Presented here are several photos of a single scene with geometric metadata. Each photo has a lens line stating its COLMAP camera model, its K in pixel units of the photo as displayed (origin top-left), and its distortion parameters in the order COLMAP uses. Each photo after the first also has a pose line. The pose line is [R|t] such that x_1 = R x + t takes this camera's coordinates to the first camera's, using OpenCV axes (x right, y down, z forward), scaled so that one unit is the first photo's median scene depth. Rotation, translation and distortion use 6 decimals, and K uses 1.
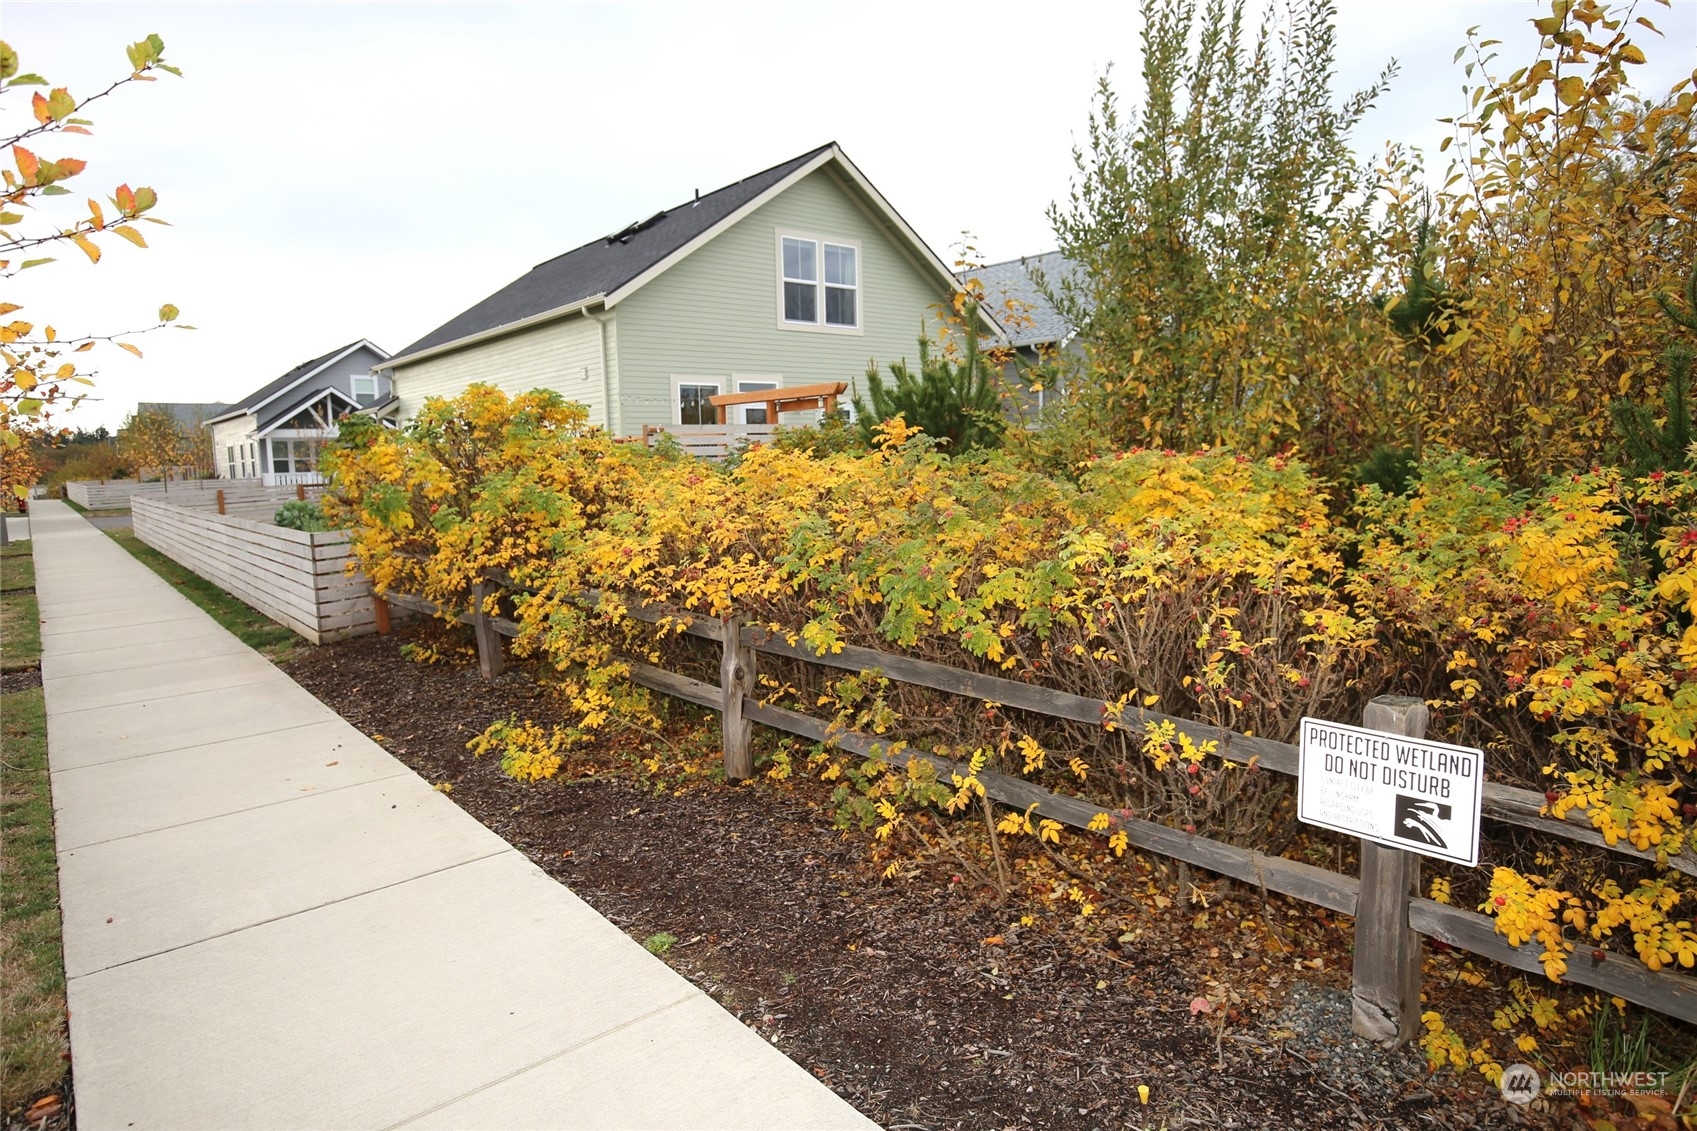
lens RADIAL K [[962.5, 0, 852.1], [0, 962.5, 561.3], [0, 0, 1]] dist [-0.001995, -0.001759]
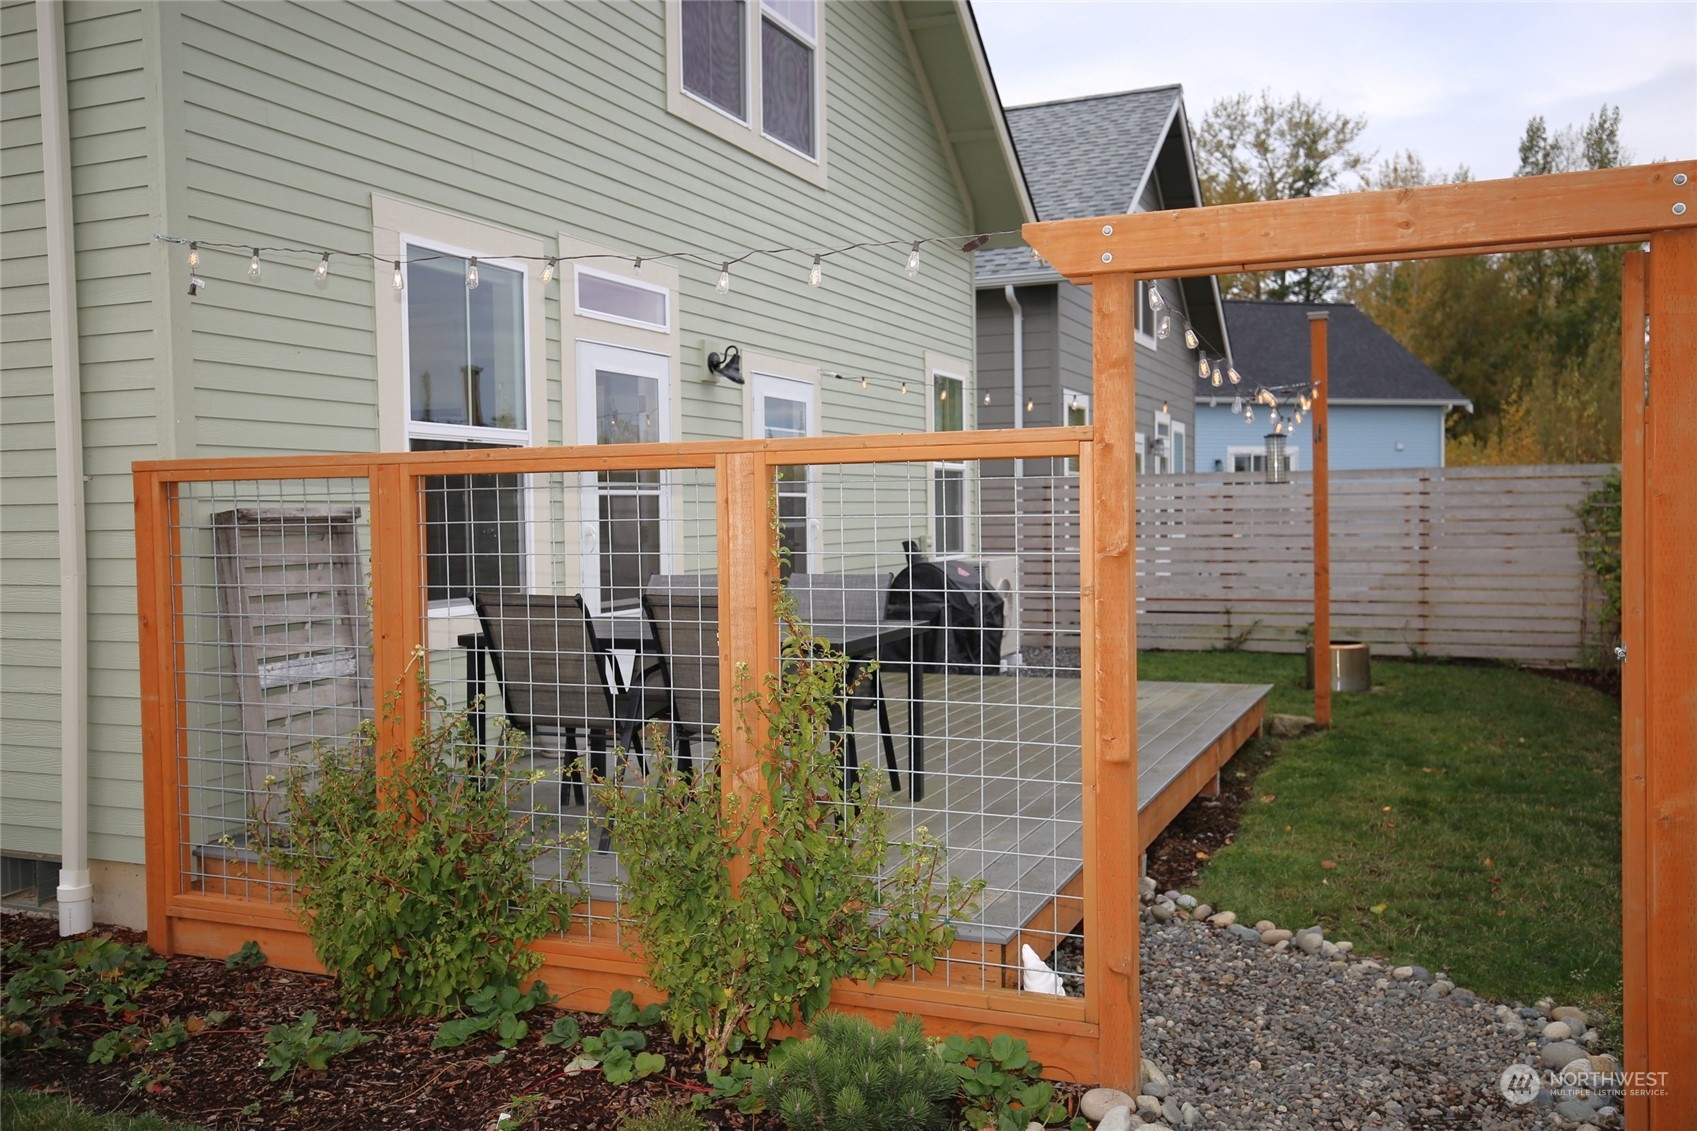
lens RADIAL K [[1406.3, 0, 842.7], [0, 1406.3, 561.7], [0, 0, 1]] dist [0.019516, 0.000178]
pose [[0.894820, -0.001313, 0.446424, -0.223371], [0.036884, 0.996794, -0.070999, -0.071612], [-0.444900, 0.079997, 0.892000, 0.605839]]
